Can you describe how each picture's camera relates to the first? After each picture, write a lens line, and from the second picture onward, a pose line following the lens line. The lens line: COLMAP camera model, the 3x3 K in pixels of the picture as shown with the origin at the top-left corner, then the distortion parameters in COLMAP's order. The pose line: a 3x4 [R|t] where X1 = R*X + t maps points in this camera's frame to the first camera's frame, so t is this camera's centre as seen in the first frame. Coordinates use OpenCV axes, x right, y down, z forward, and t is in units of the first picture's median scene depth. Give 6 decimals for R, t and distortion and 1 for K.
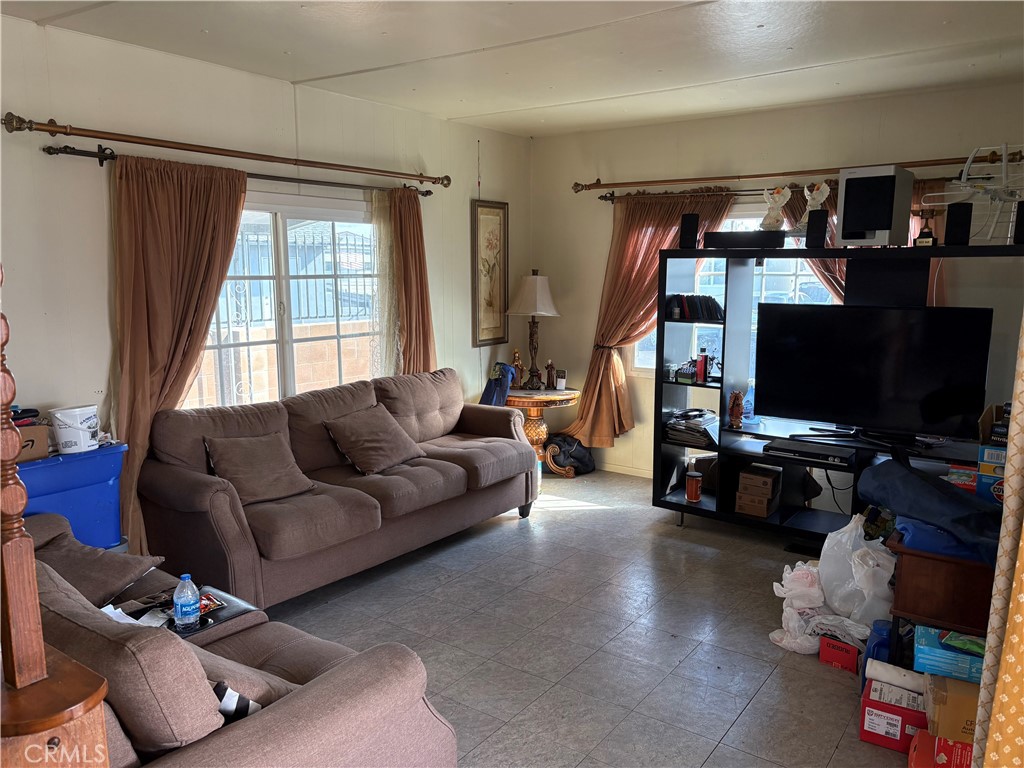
lens RADIAL K [[778.9, 0, 516.1], [0, 778.9, 388.2], [0, 0, 1]] dist [0.049878, -0.041392]
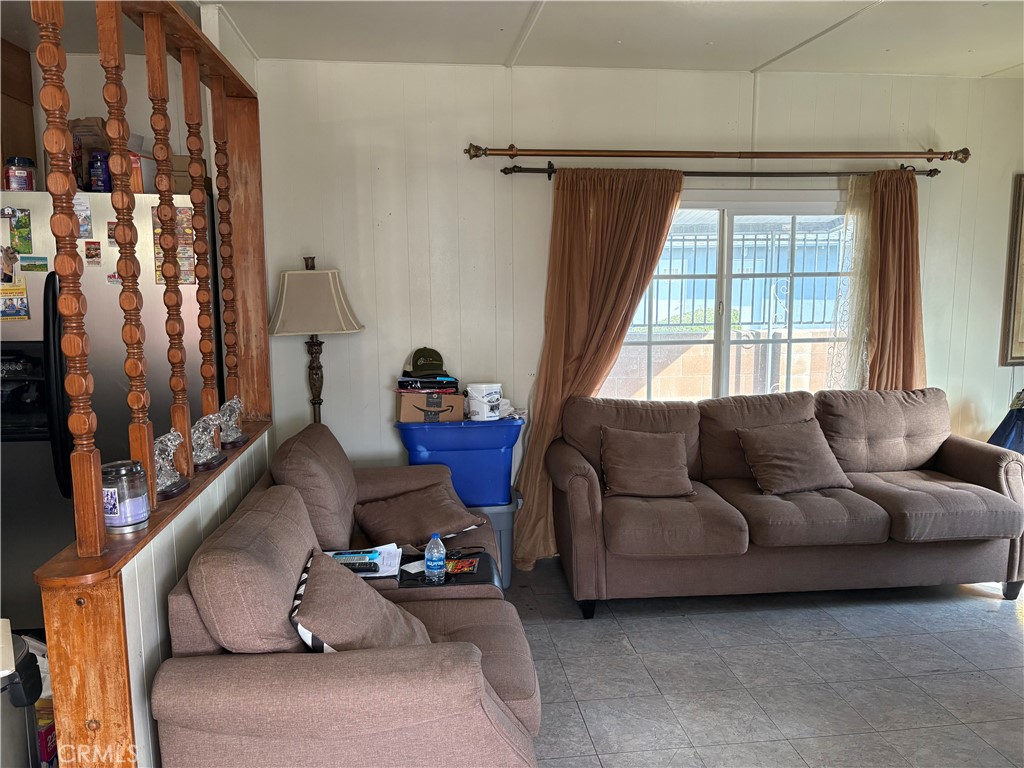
lens RADIAL K [[778.9, 0, 515.1], [0, 778.9, 385.1], [0, 0, 1]] dist [0.049878, -0.041392]
pose [[0.685212, 0.100970, -0.721311, 0.246367], [-0.106176, 0.993612, 0.038224, -0.017633], [0.720563, 0.050394, 0.691555, 0.155832]]
